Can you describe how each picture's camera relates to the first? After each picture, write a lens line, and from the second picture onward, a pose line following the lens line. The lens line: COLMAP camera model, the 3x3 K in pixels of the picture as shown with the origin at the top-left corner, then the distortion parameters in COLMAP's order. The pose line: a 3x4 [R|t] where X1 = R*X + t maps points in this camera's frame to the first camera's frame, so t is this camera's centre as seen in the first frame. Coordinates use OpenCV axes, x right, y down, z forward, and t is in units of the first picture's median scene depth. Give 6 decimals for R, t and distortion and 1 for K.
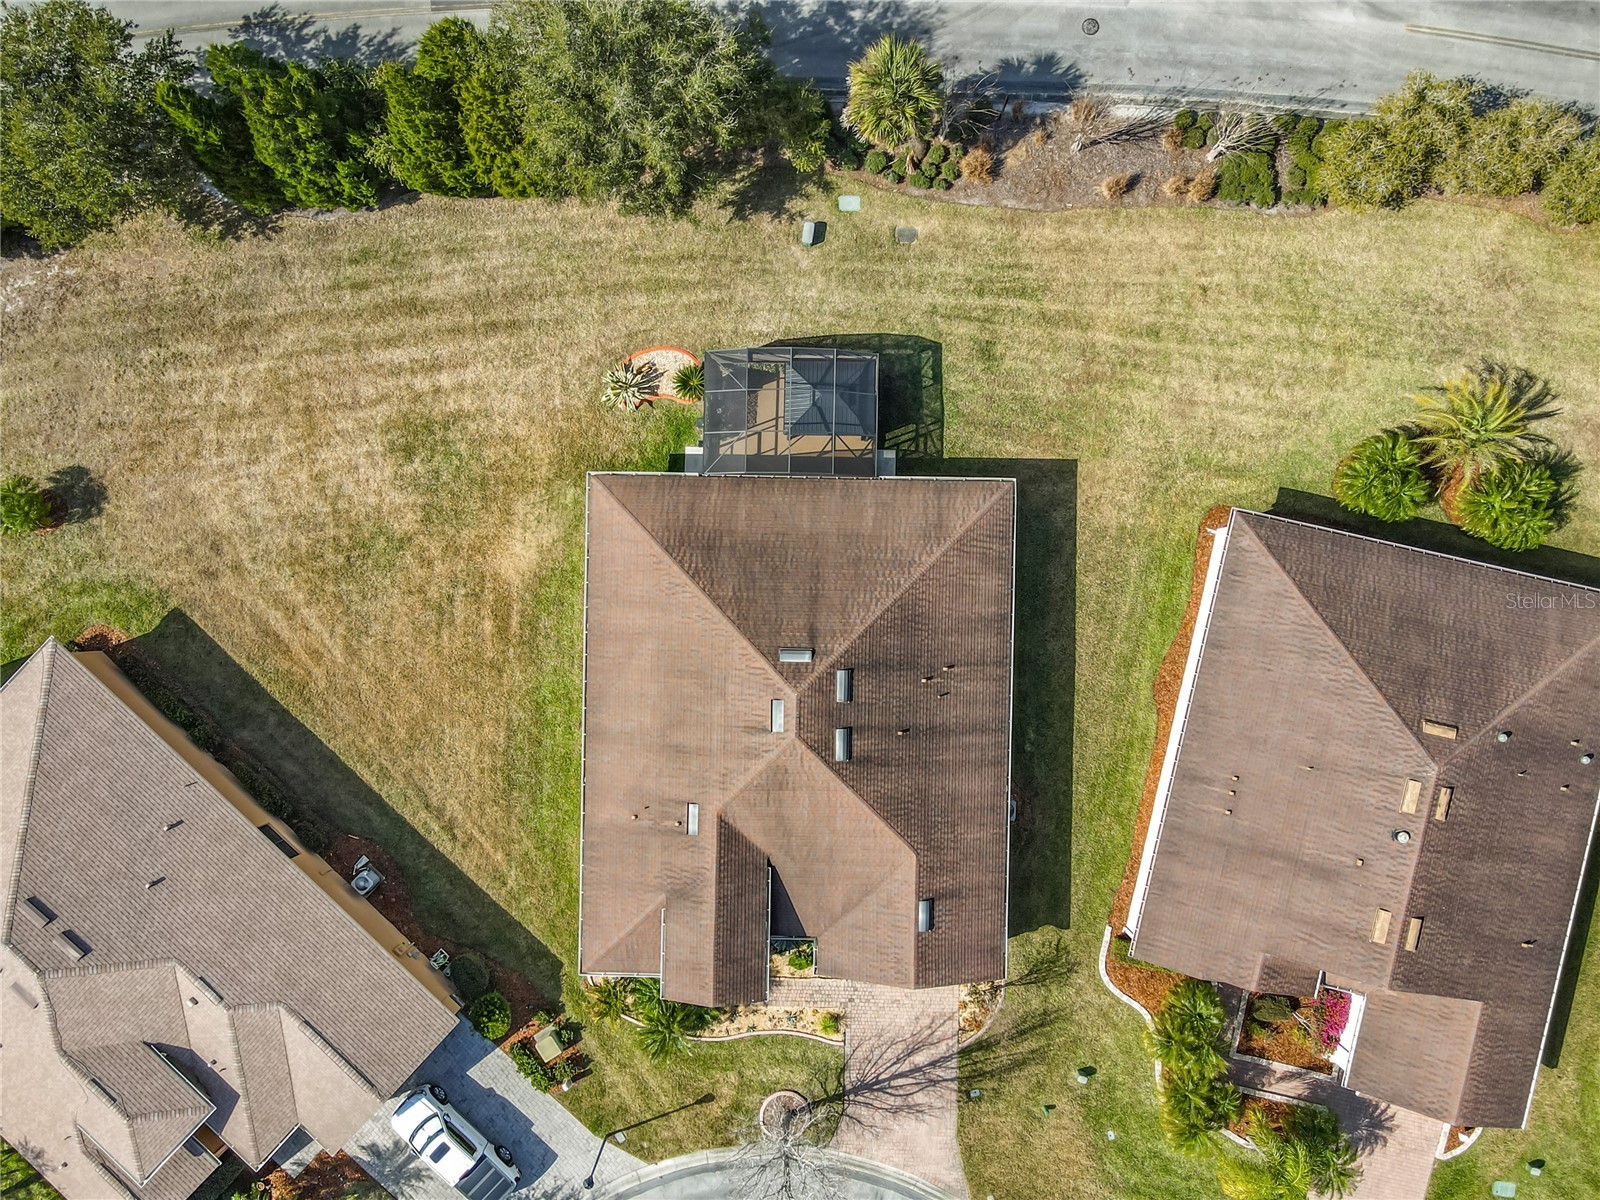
lens RADIAL K [[1177.9, 0, 795.2], [0, 1177.9, 606.0], [0, 0, 1]] dist [0.012156, 0.001690]
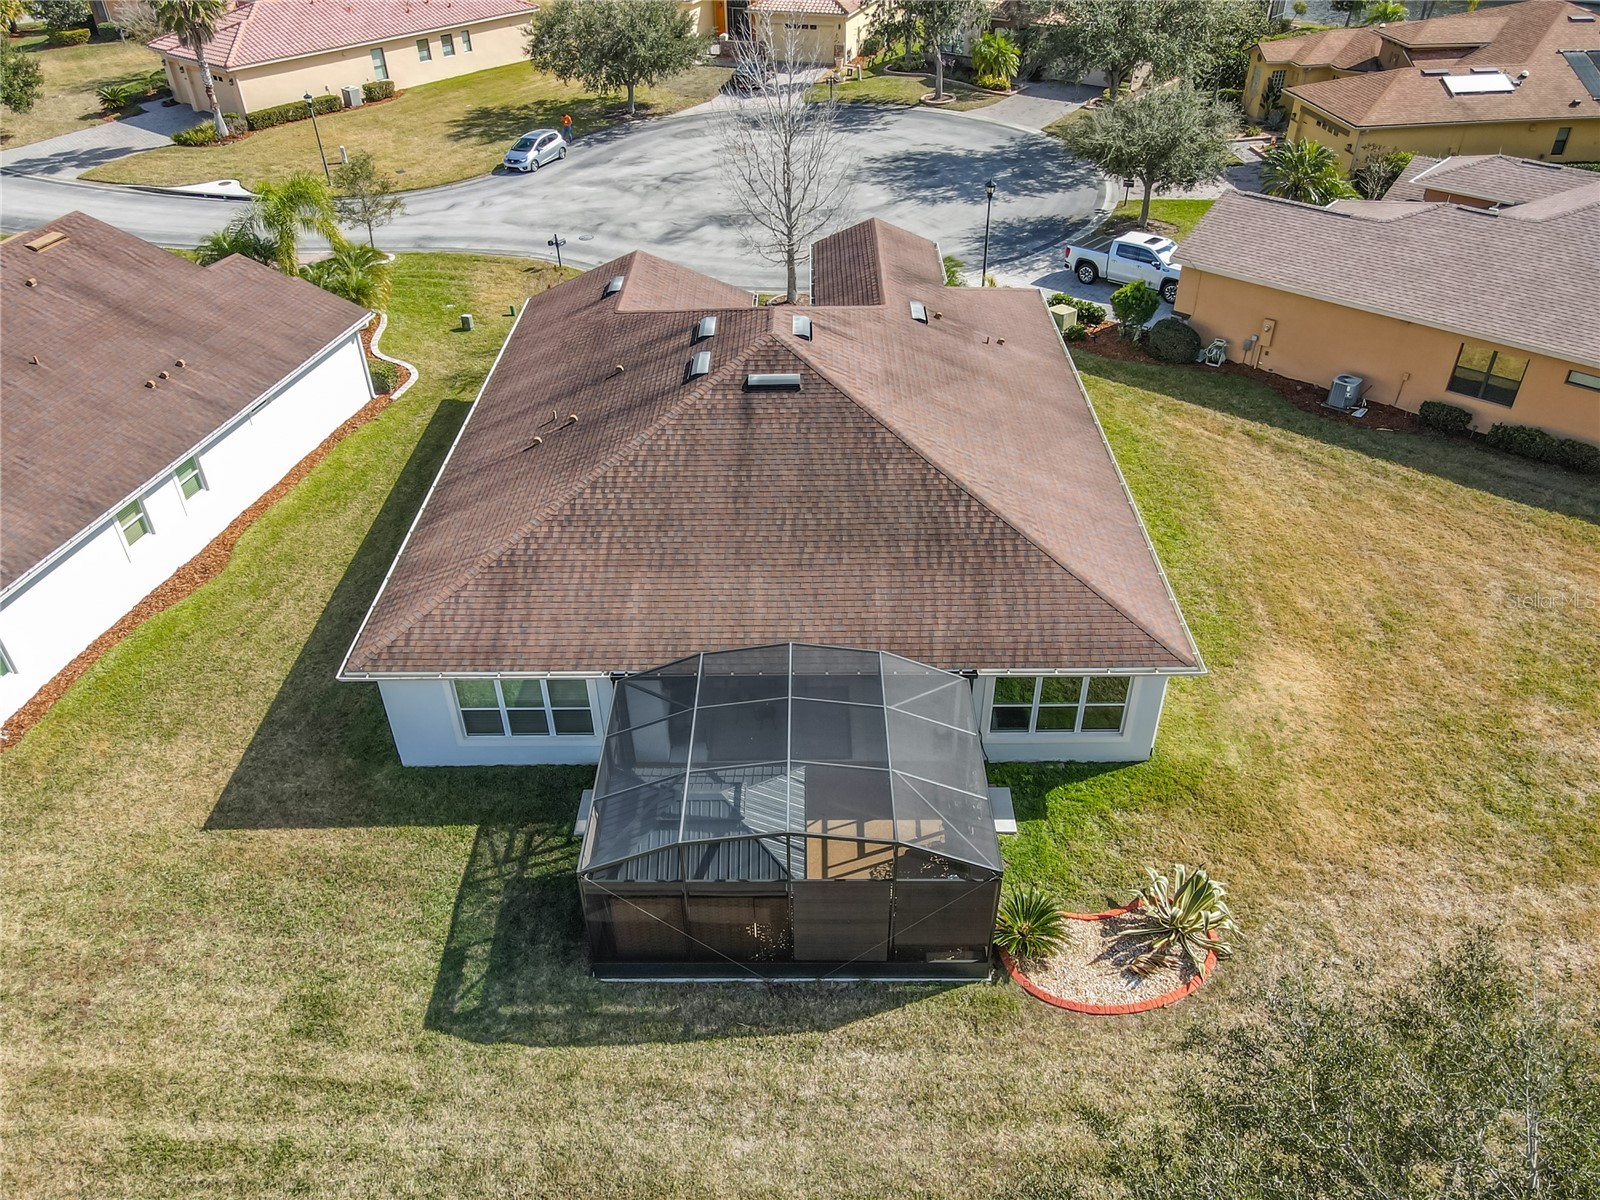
lens RADIAL K [[1177.9, 0, 795.4], [0, 1177.9, 604.9], [0, 0, 1]] dist [0.012156, 0.001690]
pose [[-0.999382, 0.033693, 0.010028, -0.011515], [-0.011751, -0.589052, 0.808010, -0.465317], [0.033131, 0.807393, 0.589083, 0.651922]]
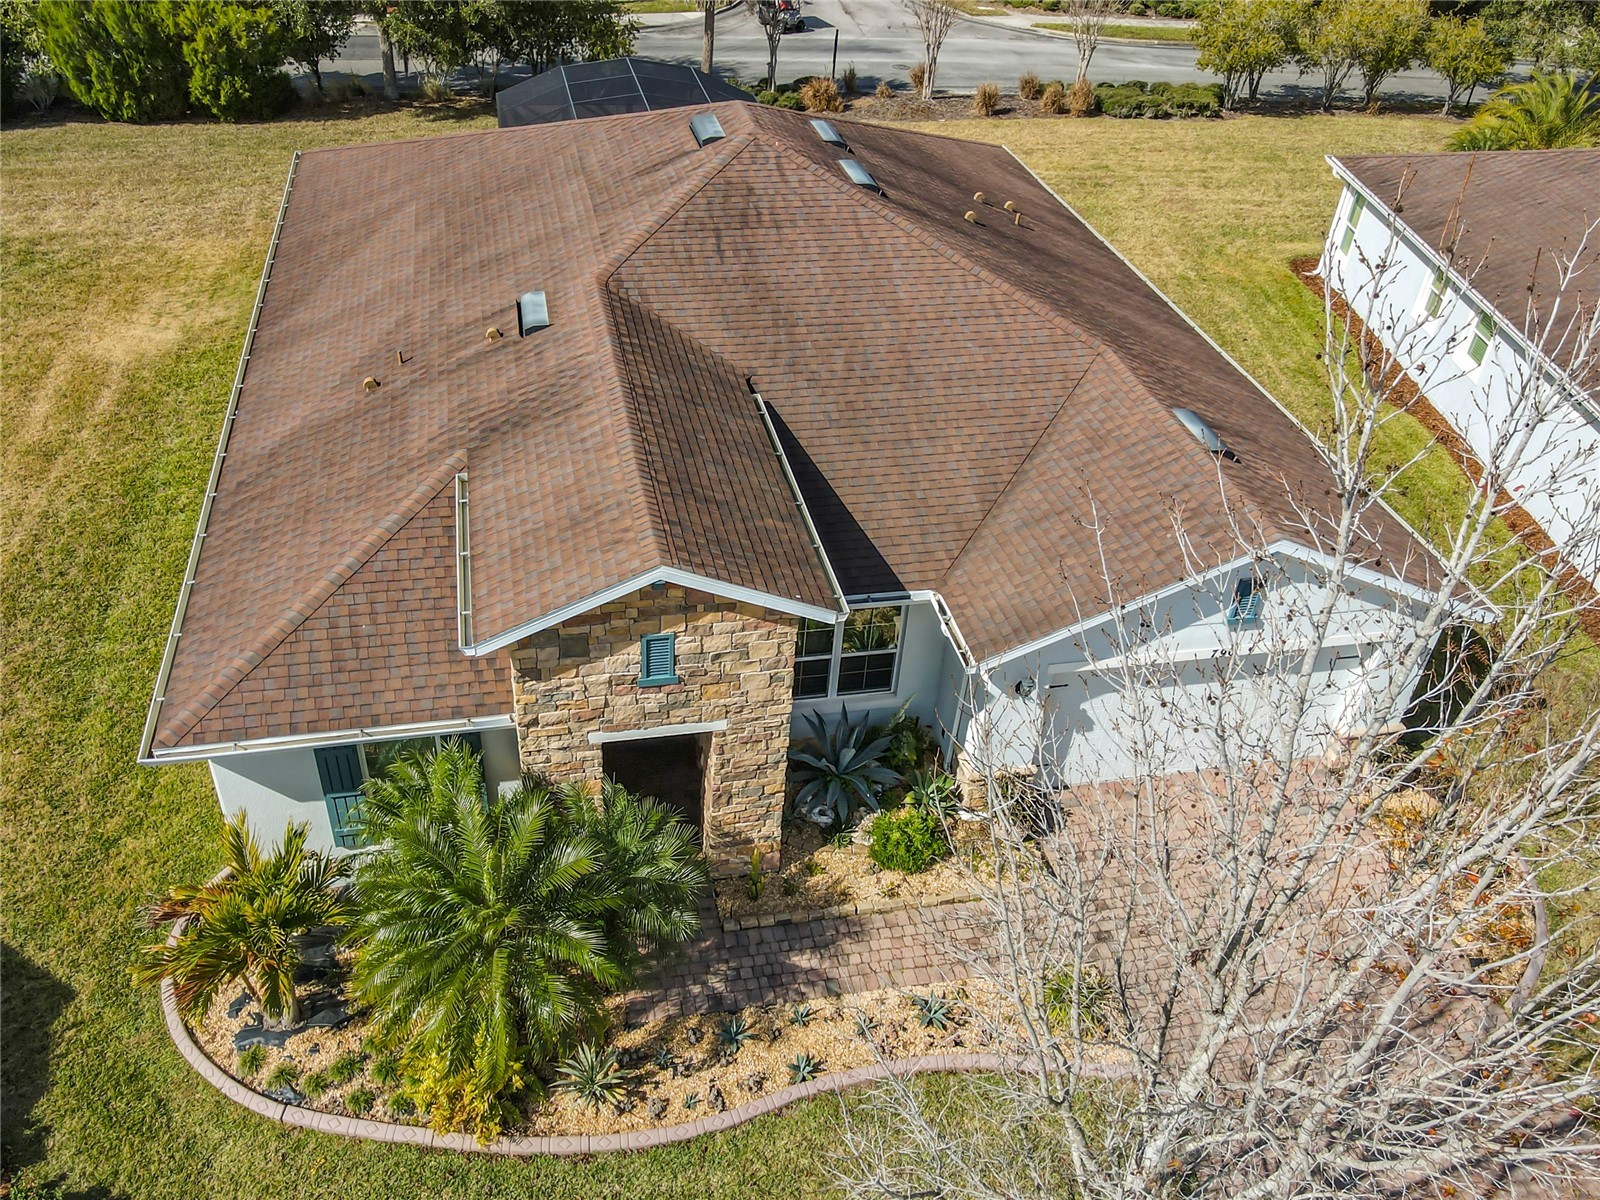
lens RADIAL K [[1277.5, 0, 793.3], [0, 1277.5, 599.6], [0, 0, 1]] dist [0.015985, 0.004900]
pose [[0.970441, -0.083085, 0.226585, -0.096331], [0.230459, 0.597738, -0.767852, 0.515635], [-0.071642, 0.797374, 0.599218, 0.740689]]
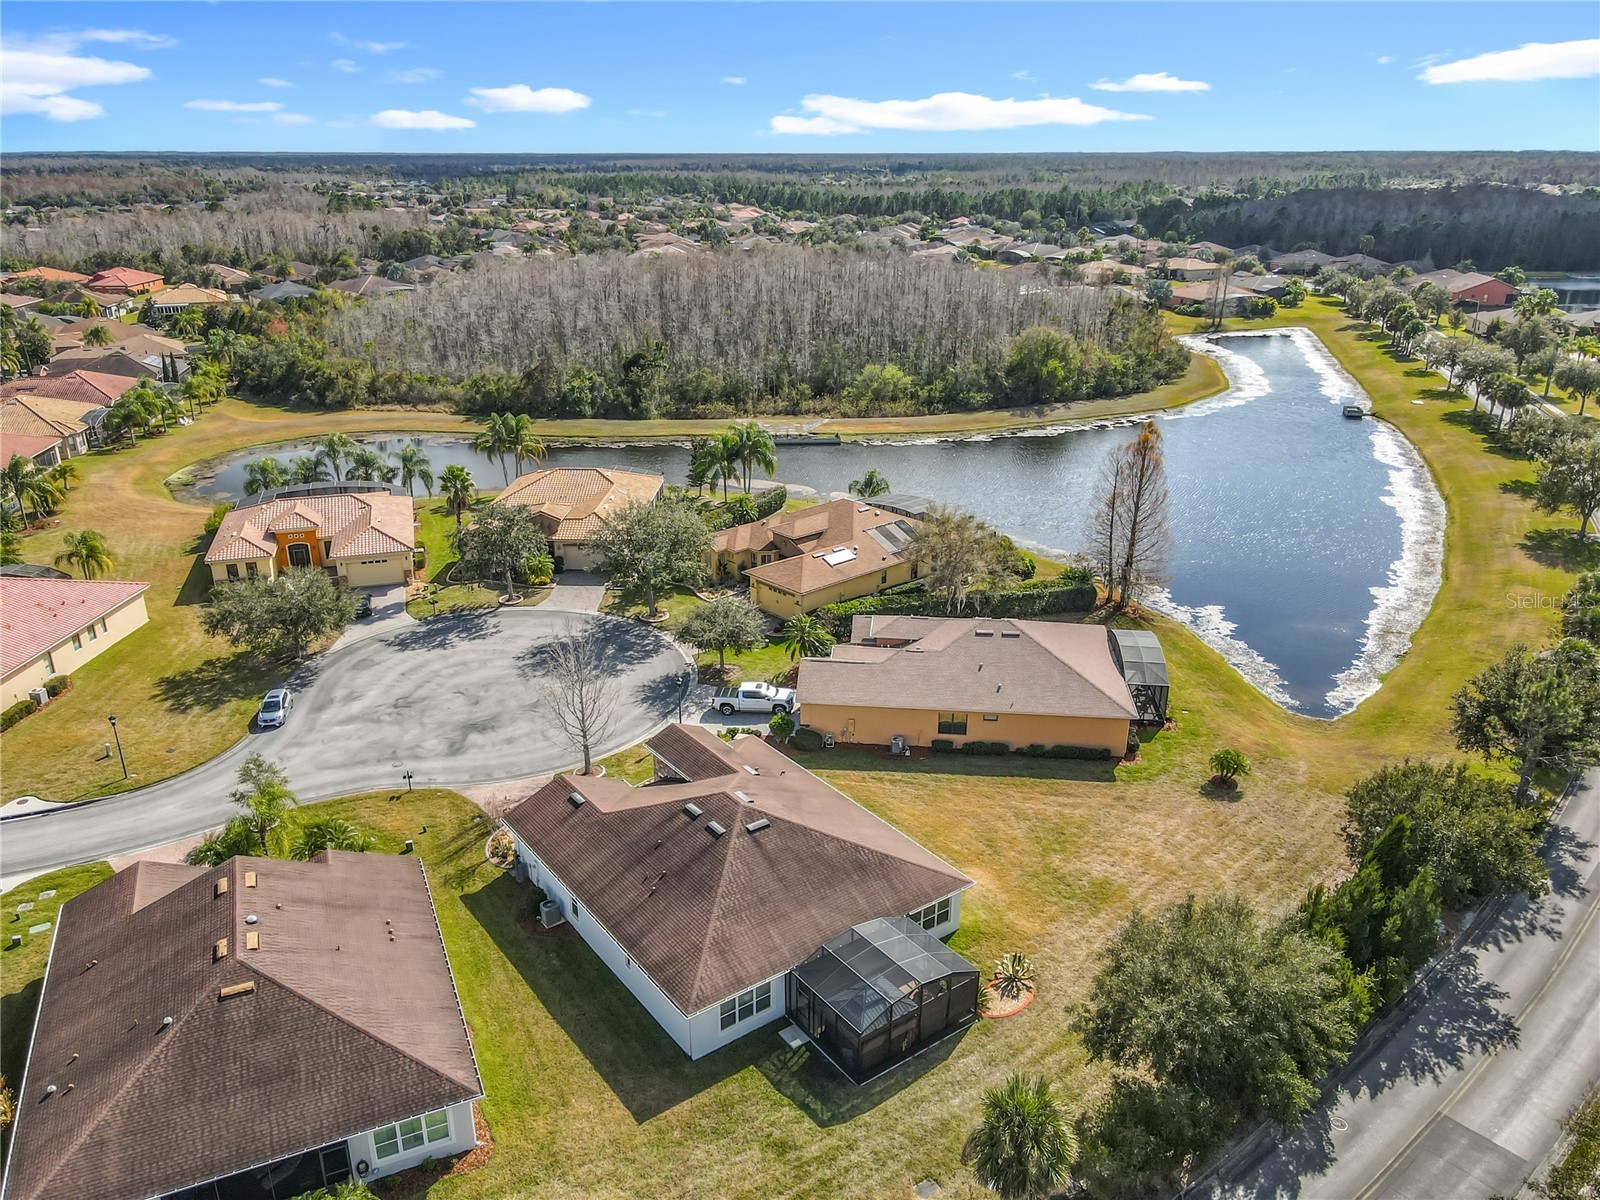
lens RADIAL K [[1177.9, 0, 795.2], [0, 1177.9, 605.0], [0, 0, 1]] dist [0.012156, 0.001690]
pose [[-0.796883, 0.232562, -0.557578, 0.583949], [-0.604015, -0.288359, 0.742977, -0.807624], [0.012006, 0.928851, 0.370260, 0.241268]]
